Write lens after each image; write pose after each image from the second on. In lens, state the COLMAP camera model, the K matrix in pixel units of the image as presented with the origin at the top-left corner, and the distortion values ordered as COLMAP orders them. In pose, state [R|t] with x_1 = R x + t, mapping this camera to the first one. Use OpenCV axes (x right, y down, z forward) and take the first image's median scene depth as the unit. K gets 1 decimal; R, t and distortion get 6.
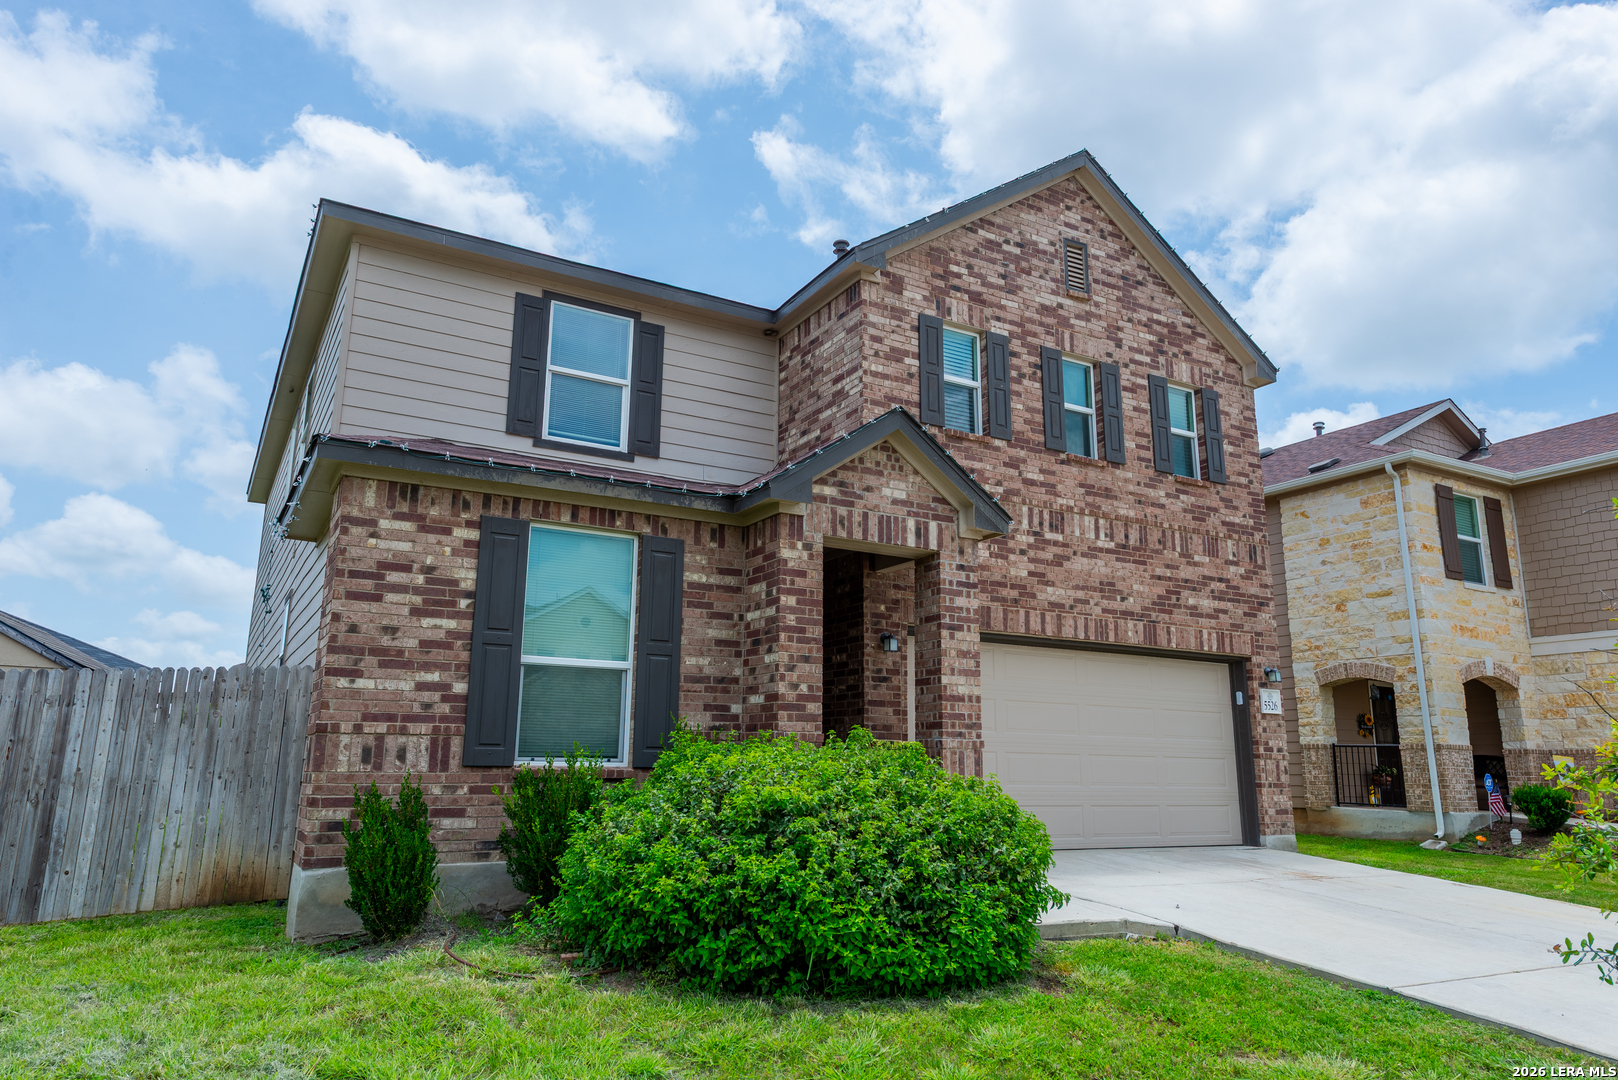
lens RADIAL K [[1090.5, 0, 803.8], [0, 1090.5, 535.1], [0, 0, 1]] dist [0.009496, -0.000465]
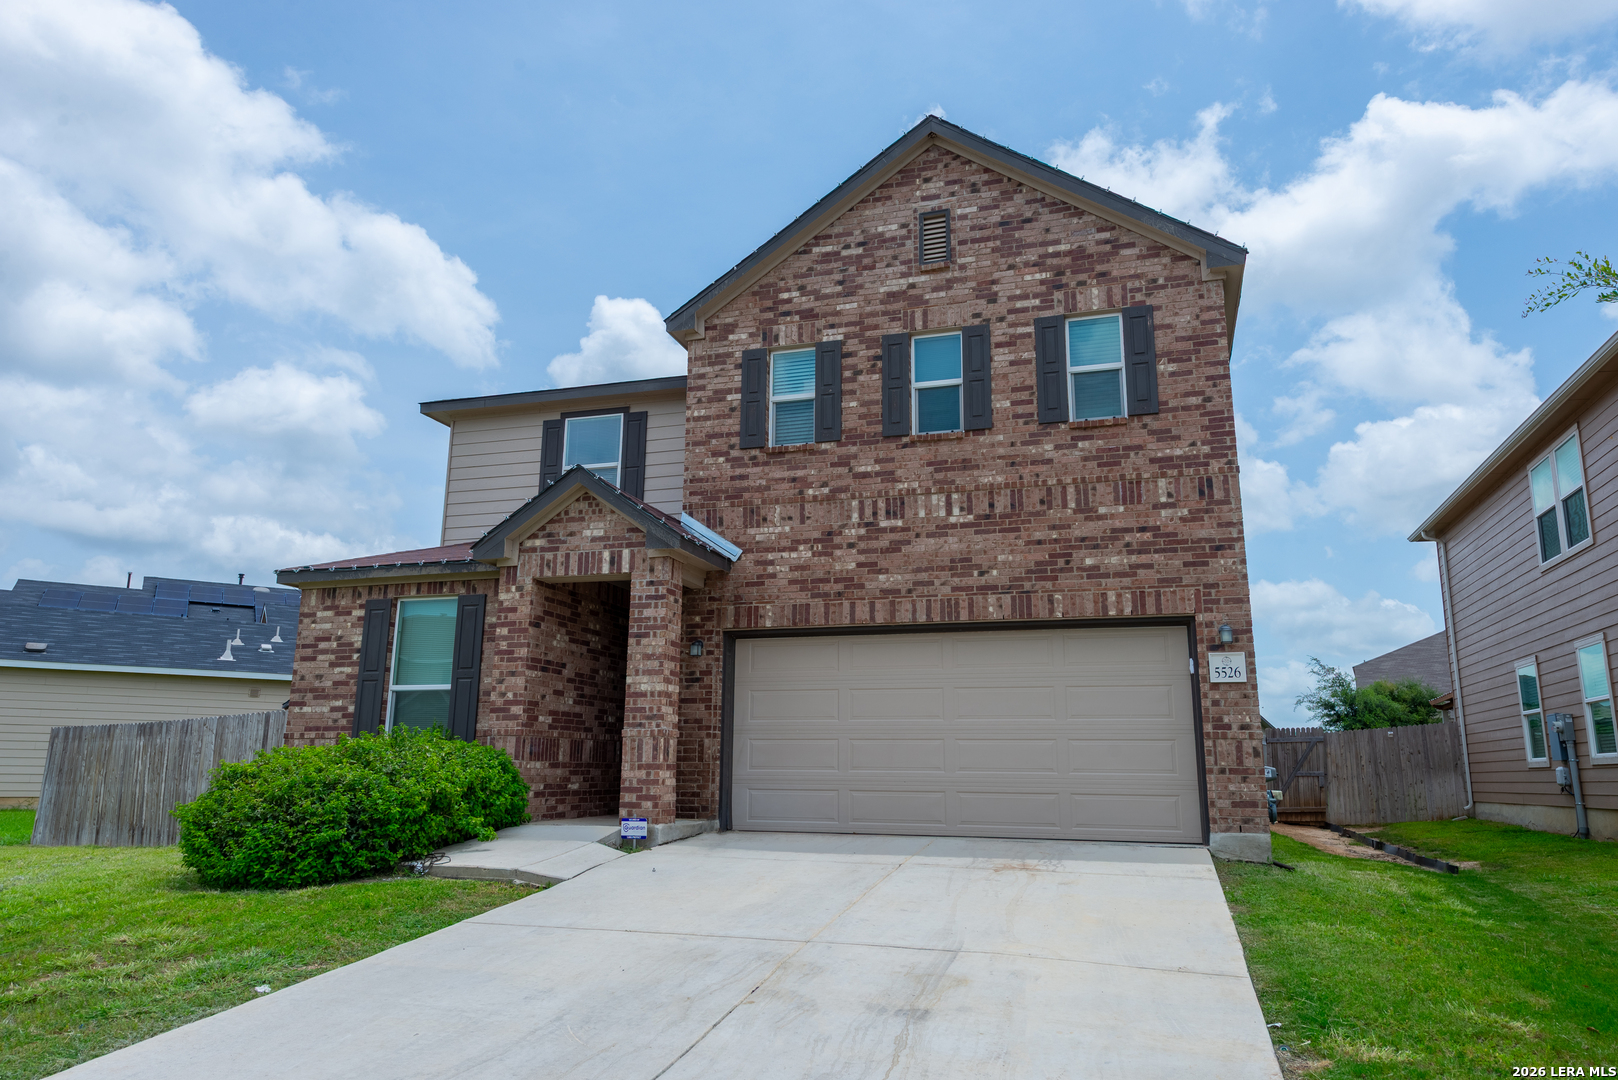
lens RADIAL K [[1090.5, 0, 805.7], [0, 1090.5, 539.1], [0, 0, 1]] dist [0.009496, -0.000465]
pose [[0.678291, -0.159450, -0.717285, 0.906207], [0.156972, 0.985080, -0.070542, 0.075138], [0.717831, -0.064746, 0.693200, 0.251268]]
